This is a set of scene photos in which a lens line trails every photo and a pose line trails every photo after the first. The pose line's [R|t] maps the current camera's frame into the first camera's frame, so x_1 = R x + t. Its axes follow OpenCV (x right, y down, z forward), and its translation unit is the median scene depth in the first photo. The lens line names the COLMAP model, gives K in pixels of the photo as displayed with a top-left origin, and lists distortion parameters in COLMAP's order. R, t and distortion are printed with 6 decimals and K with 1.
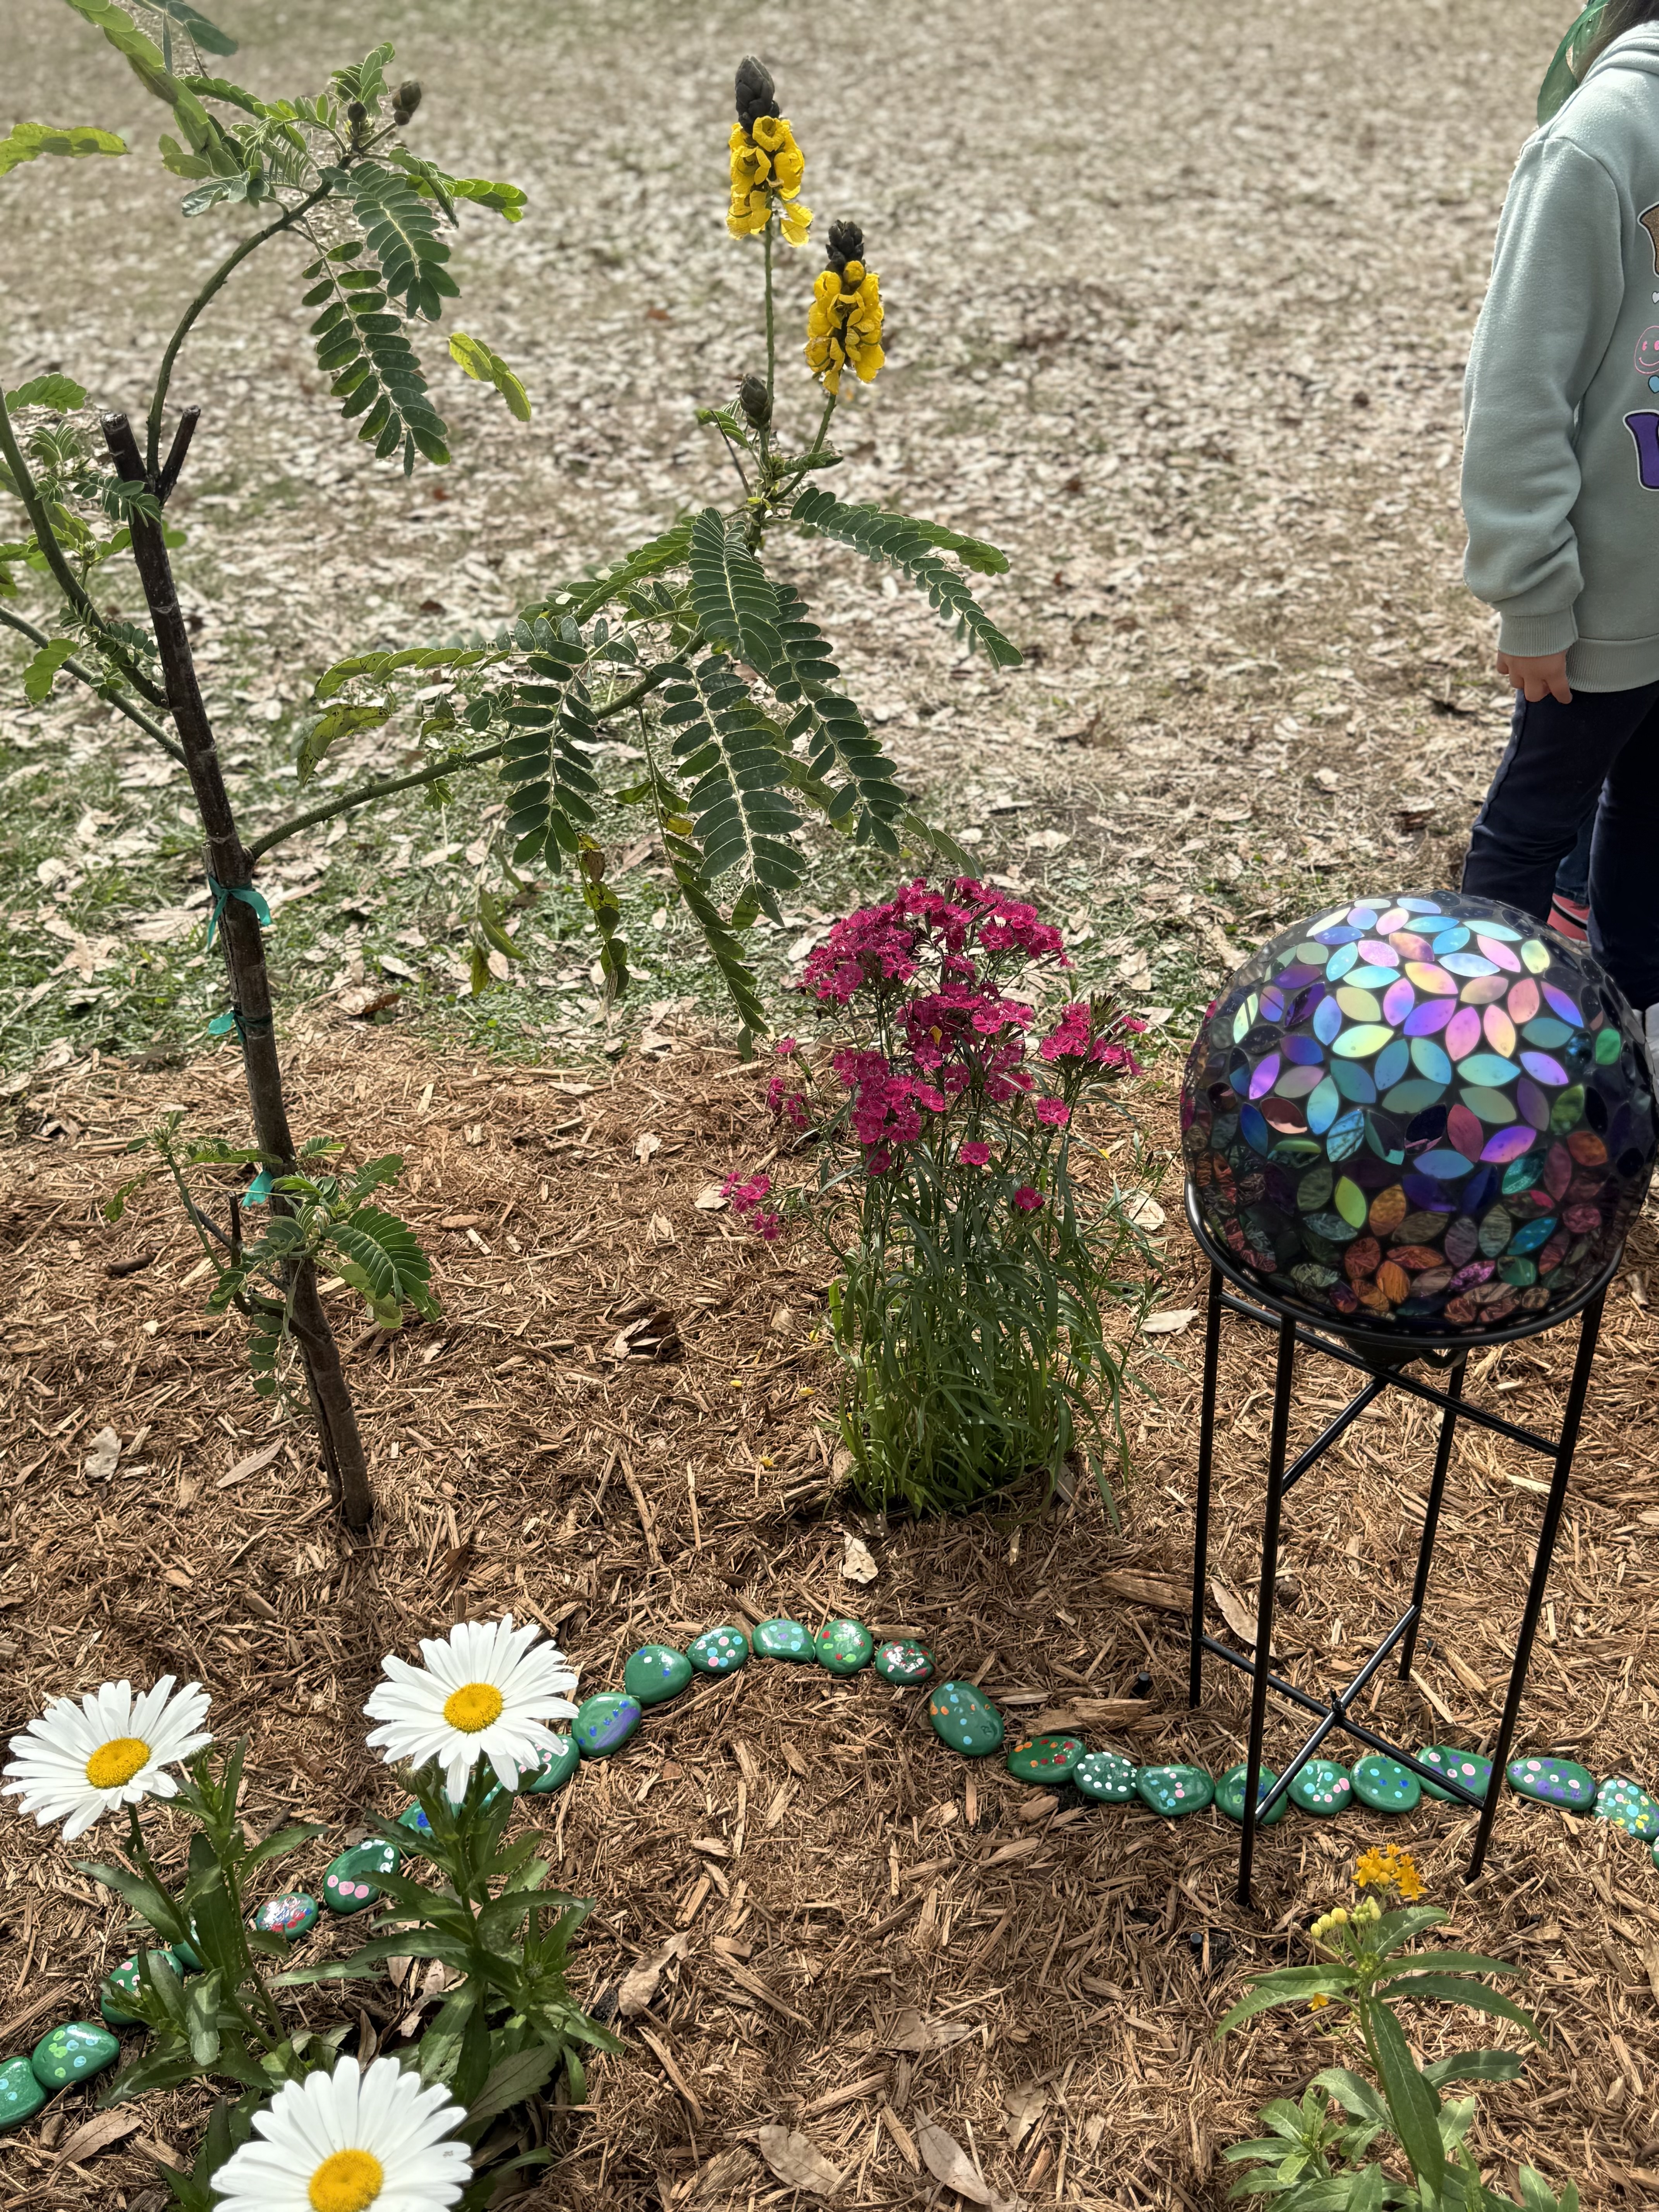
lens RADIAL K [[1988.9, 0, 834.7], [0, 1988.9, 1117.2], [0, 0, 1]] dist [0.201590, -0.502671]
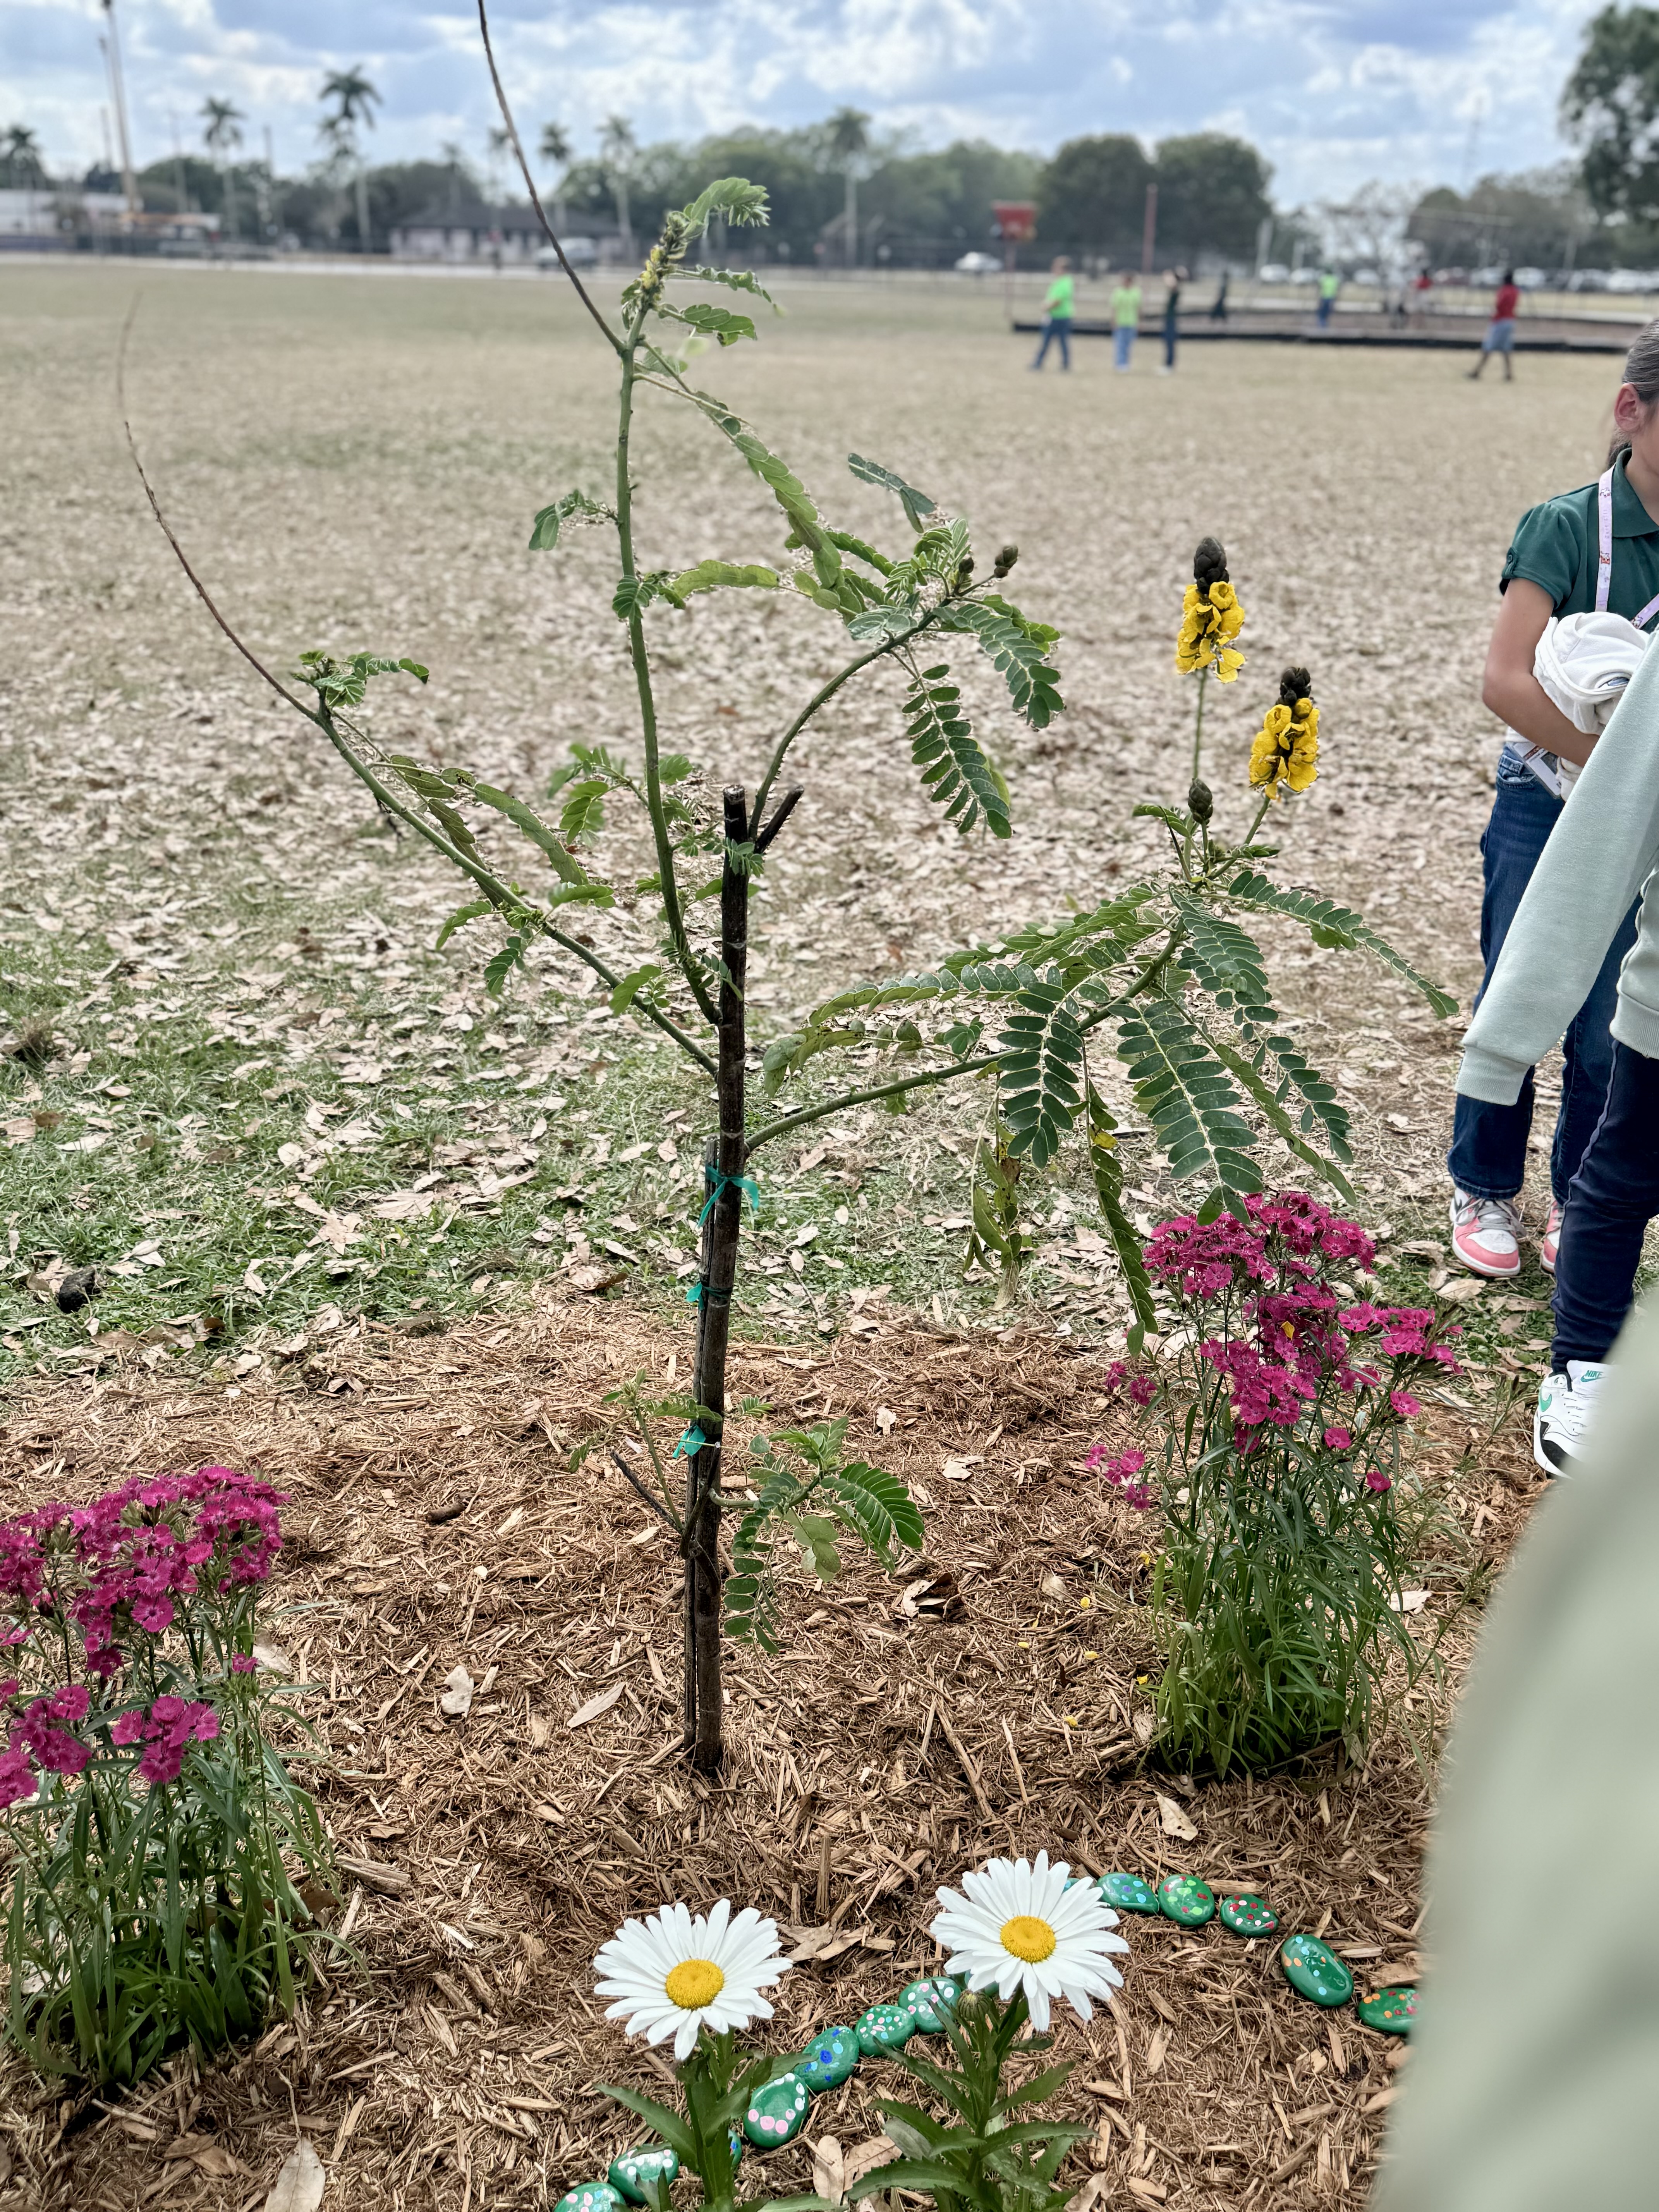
lens RADIAL K [[1804.2, 0, 809.5], [0, 1804.2, 1085.7], [0, 0, 1]] dist [0.173237, -0.367969]
pose [[0.997828, 0.045727, 0.047413, -0.216863], [-0.036779, 0.983901, -0.174889, 0.011459], [-0.054646, 0.172765, 0.983446, -0.026827]]
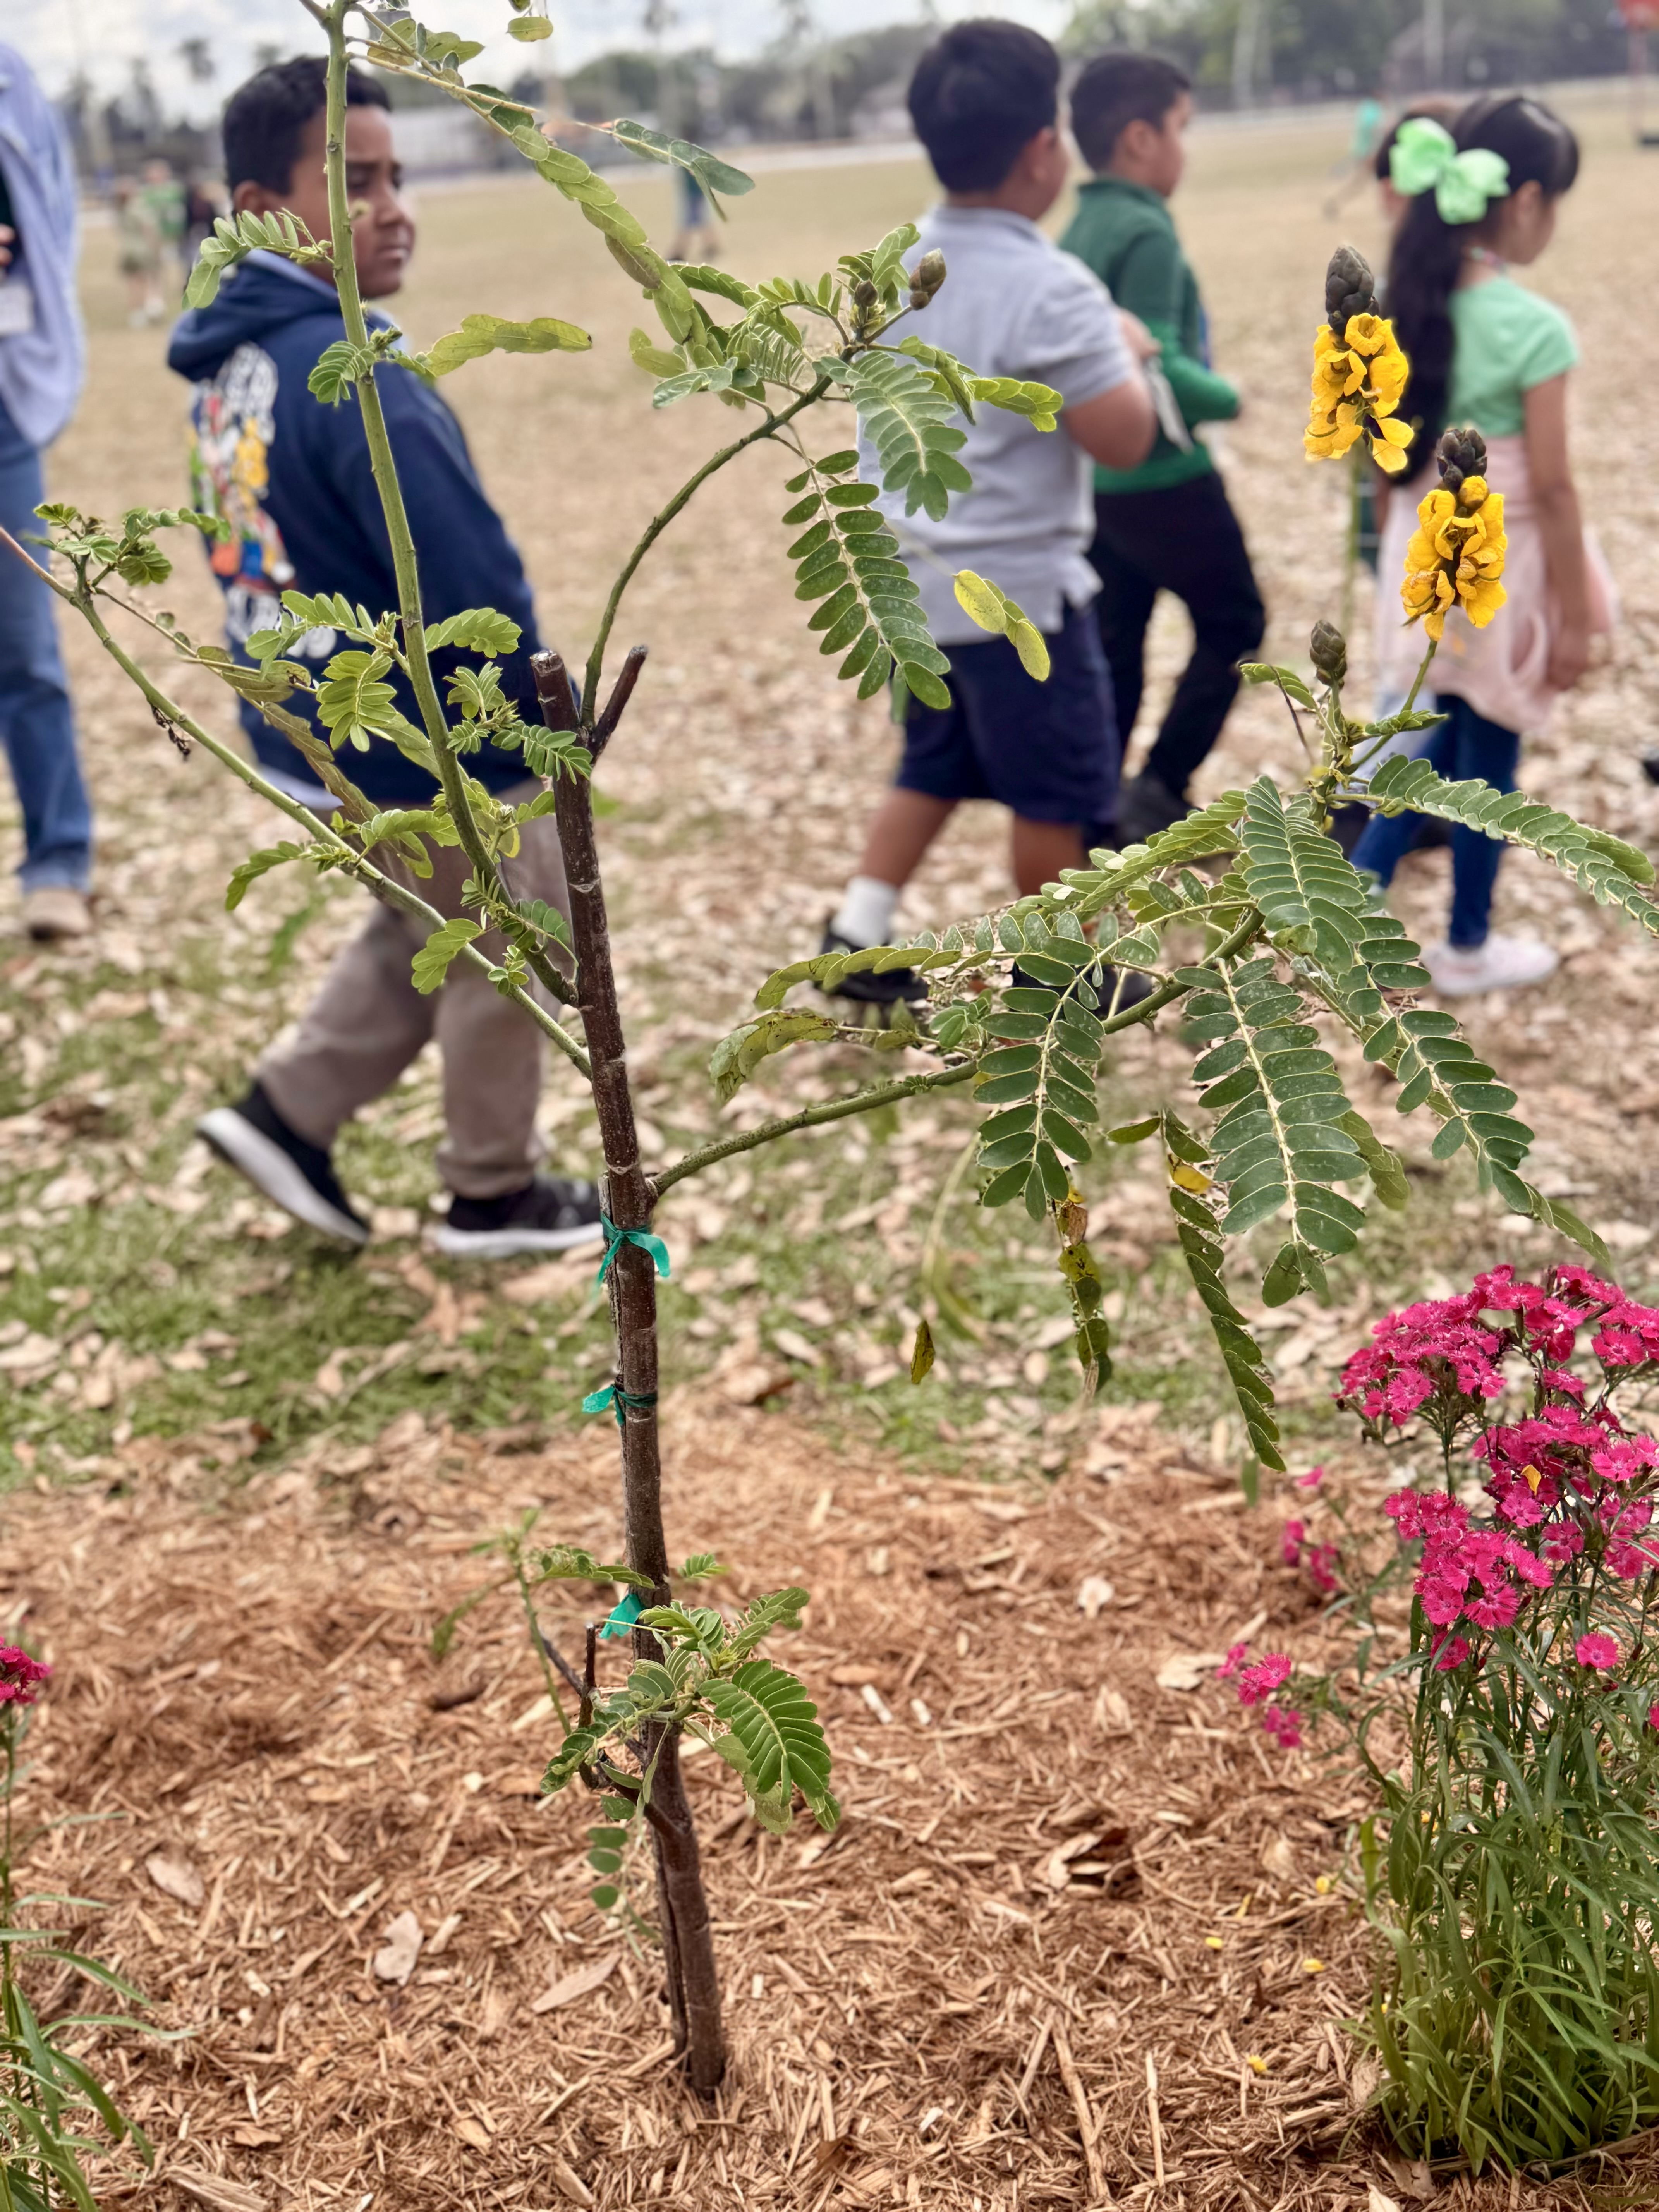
lens RADIAL K [[2276.5, 0, 839.9], [0, 2276.5, 1099.3], [0, 0, 1]] dist [0.185865, -0.451091]
pose [[0.981158, 0.037705, -0.189492, -0.032988], [-0.073316, 0.980075, -0.184600, -0.002389], [0.178756, 0.195015, 0.964373, 0.093291]]
